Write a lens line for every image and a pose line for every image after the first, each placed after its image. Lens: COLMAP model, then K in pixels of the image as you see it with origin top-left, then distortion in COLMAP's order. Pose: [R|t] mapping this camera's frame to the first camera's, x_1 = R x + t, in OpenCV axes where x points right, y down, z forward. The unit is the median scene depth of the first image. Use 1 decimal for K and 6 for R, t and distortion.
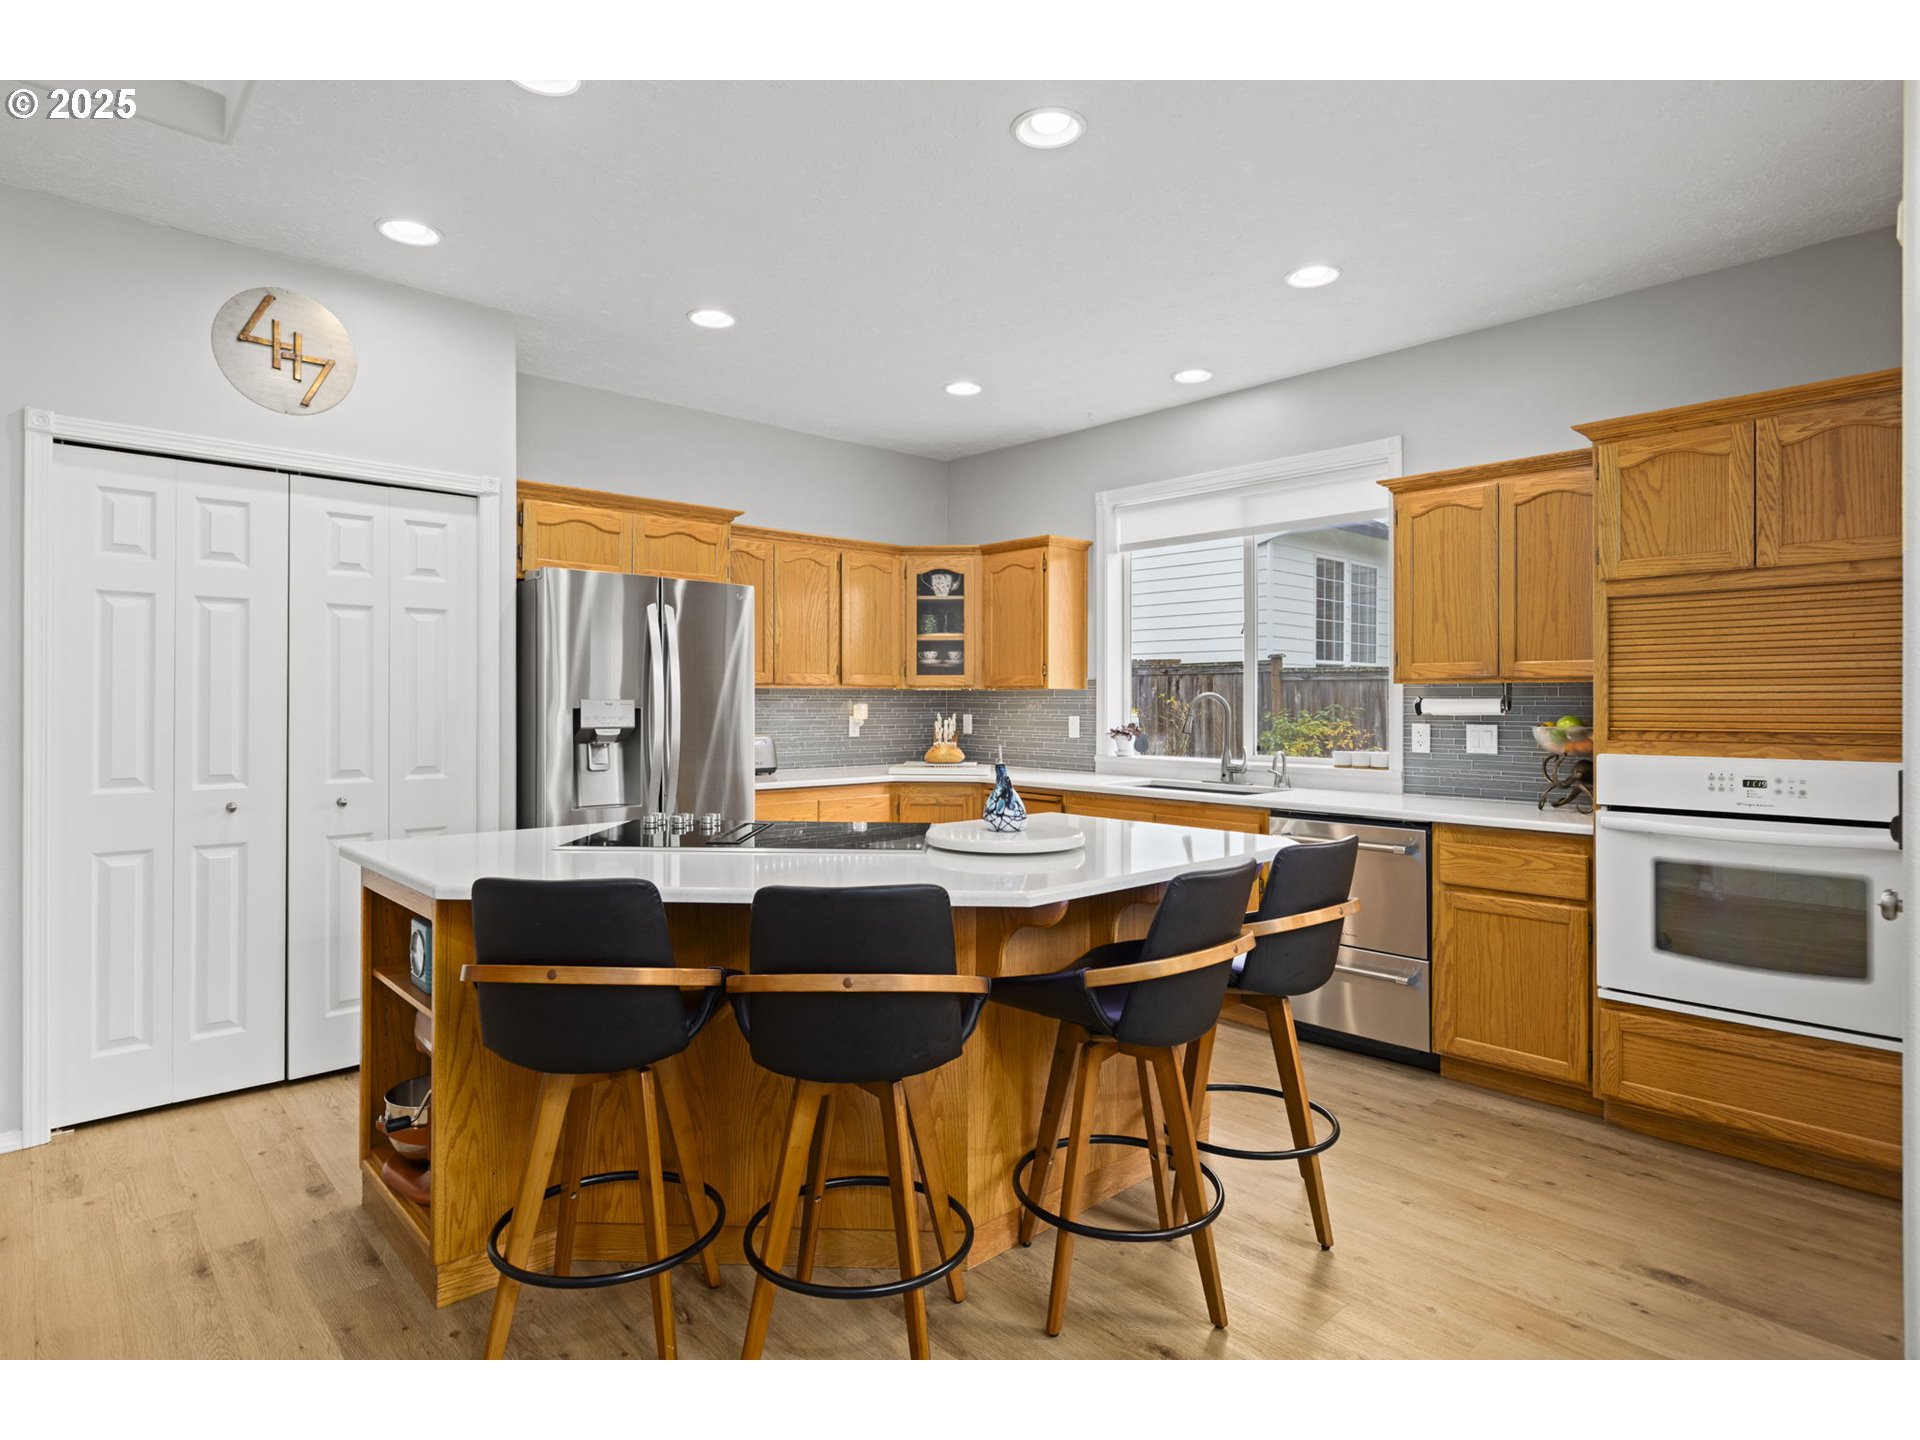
lens RADIAL K [[1038.4, 0, 957.7], [0, 1038.4, 703.2], [0, 0, 1]] dist [0.008045, 0.001803]
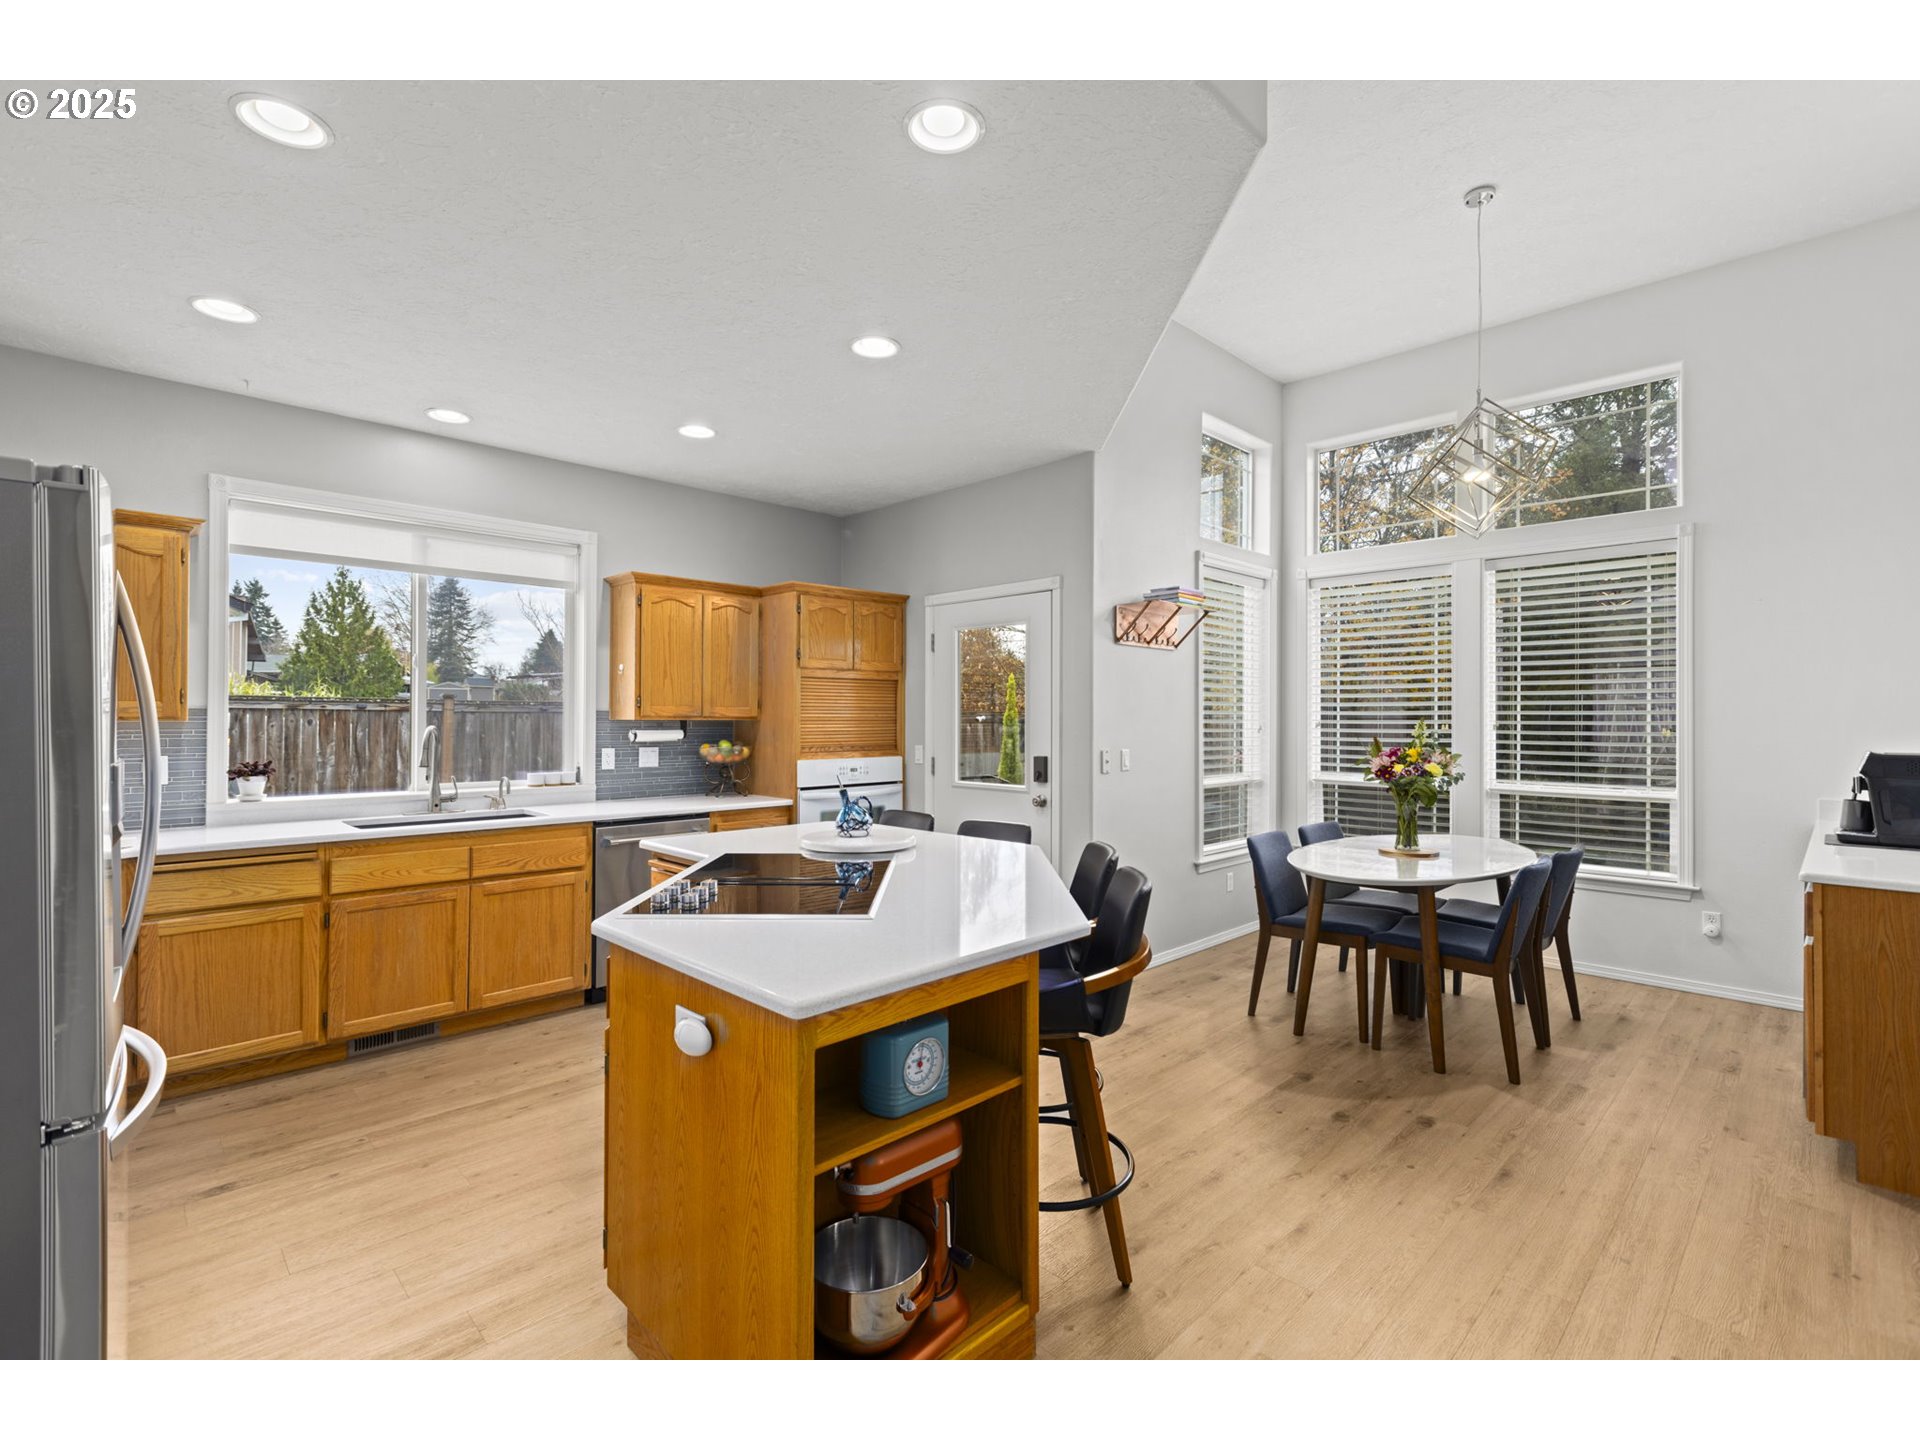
lens RADIAL K [[882.9, 0, 949.6], [0, 882.9, 716.0], [0, 0, 1]] dist [0.004475, -0.001827]
pose [[-0.034850, 0.002008, 0.999391, -0.776040], [-0.000843, 0.999998, -0.002039, -0.022011], [-0.999392, -0.000914, -0.034848, 0.630875]]
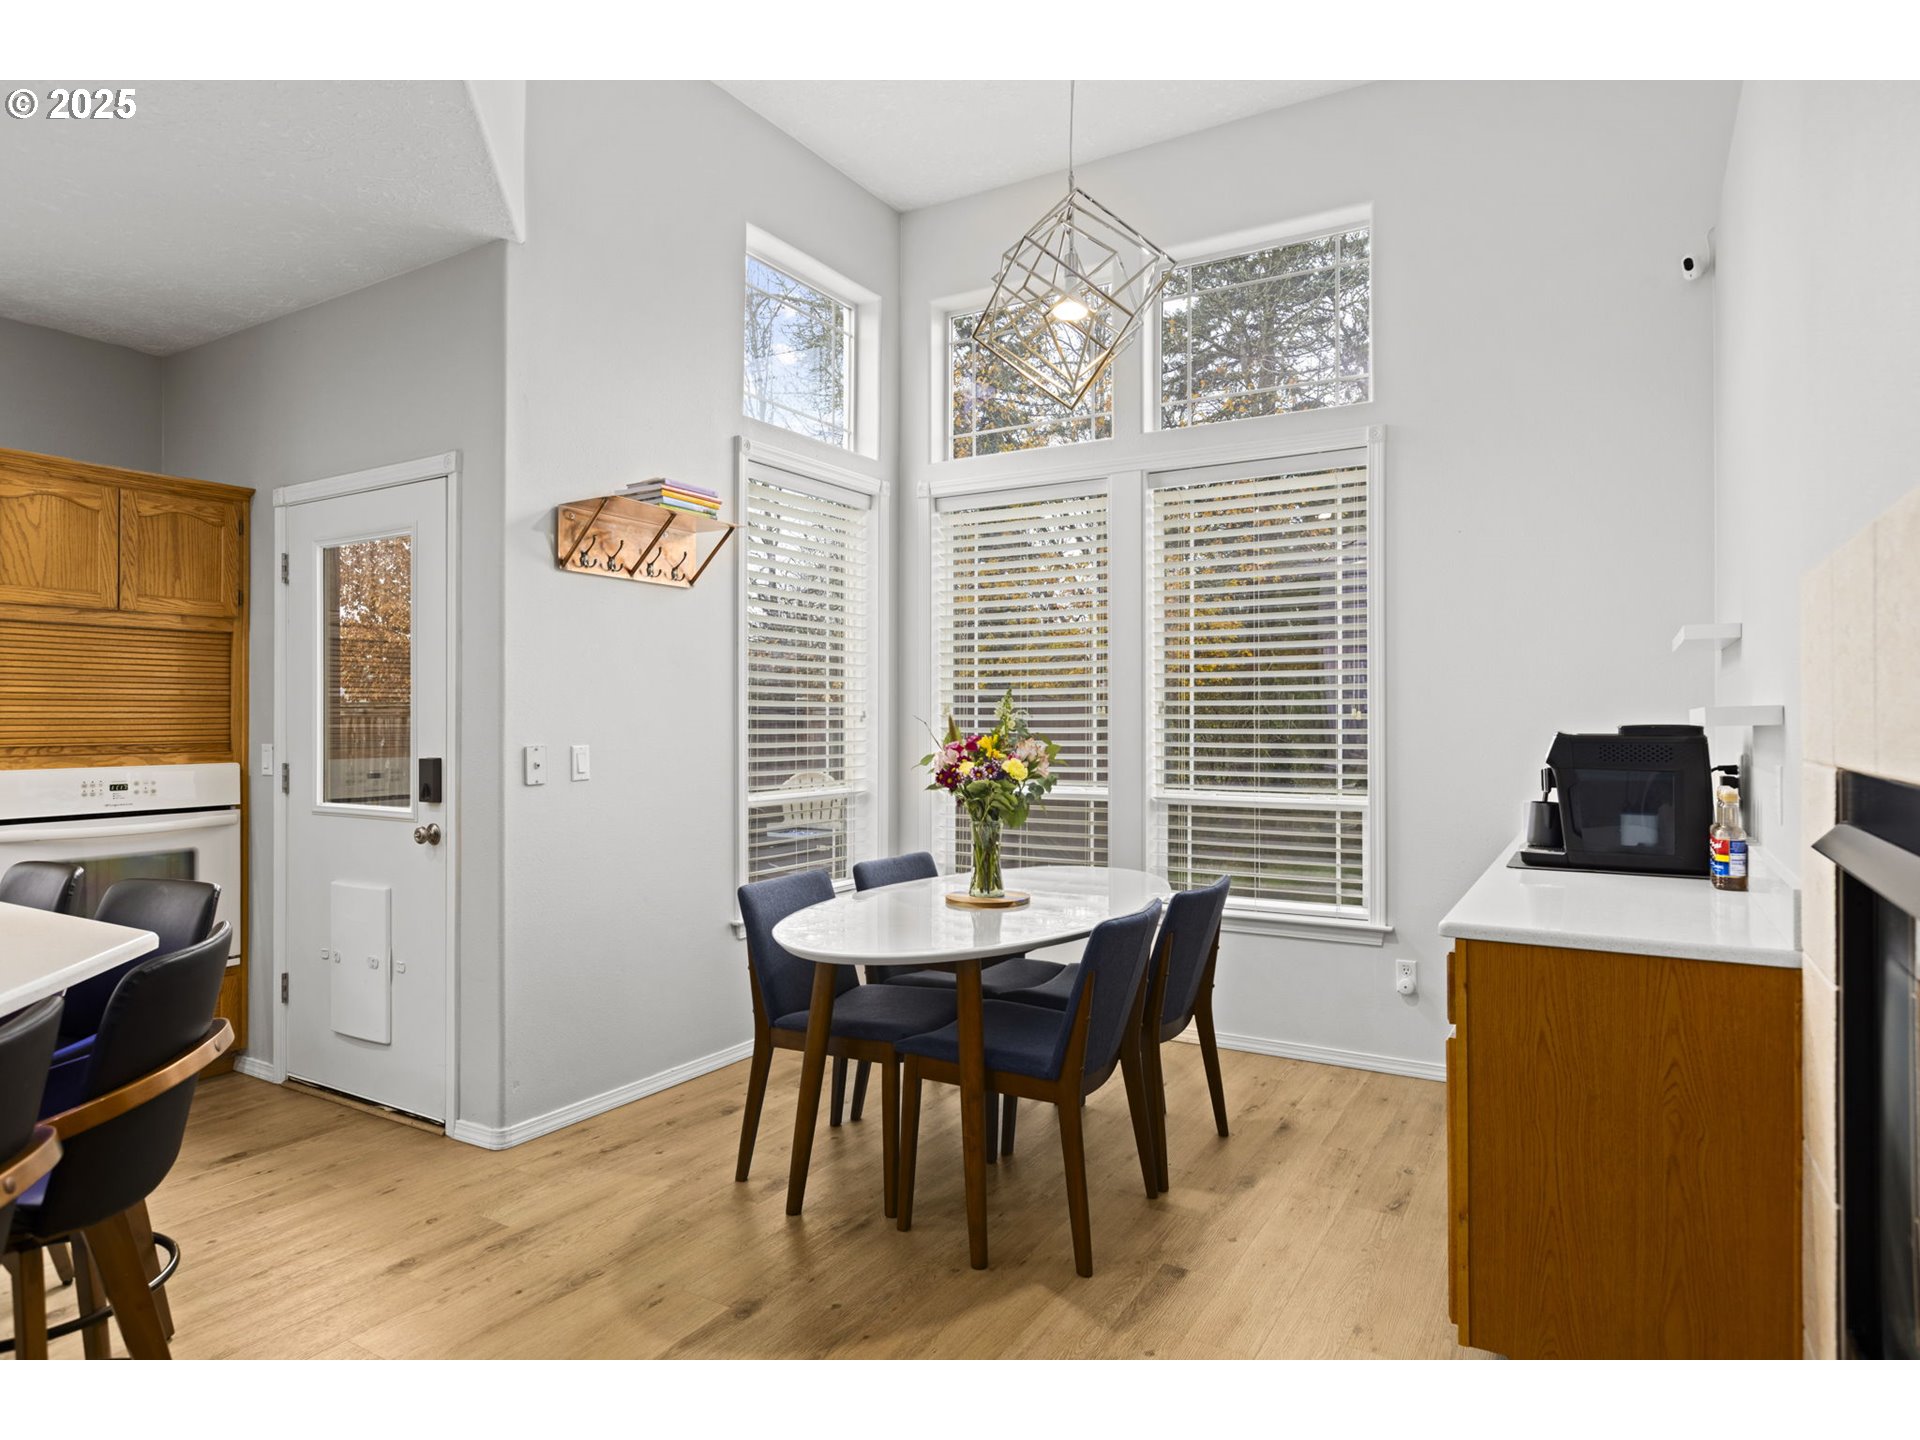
lens RADIAL K [[1111.0, 0, 968.2], [0, 1111.0, 715.6], [0, 0, 1]] dist [-0.008036, 0.000030]
pose [[-0.290617, 0.004340, 0.956830, -0.551275], [0.002538, 0.999990, -0.003765, 0.000587], [-0.956836, 0.001334, -0.290625, 0.311688]]
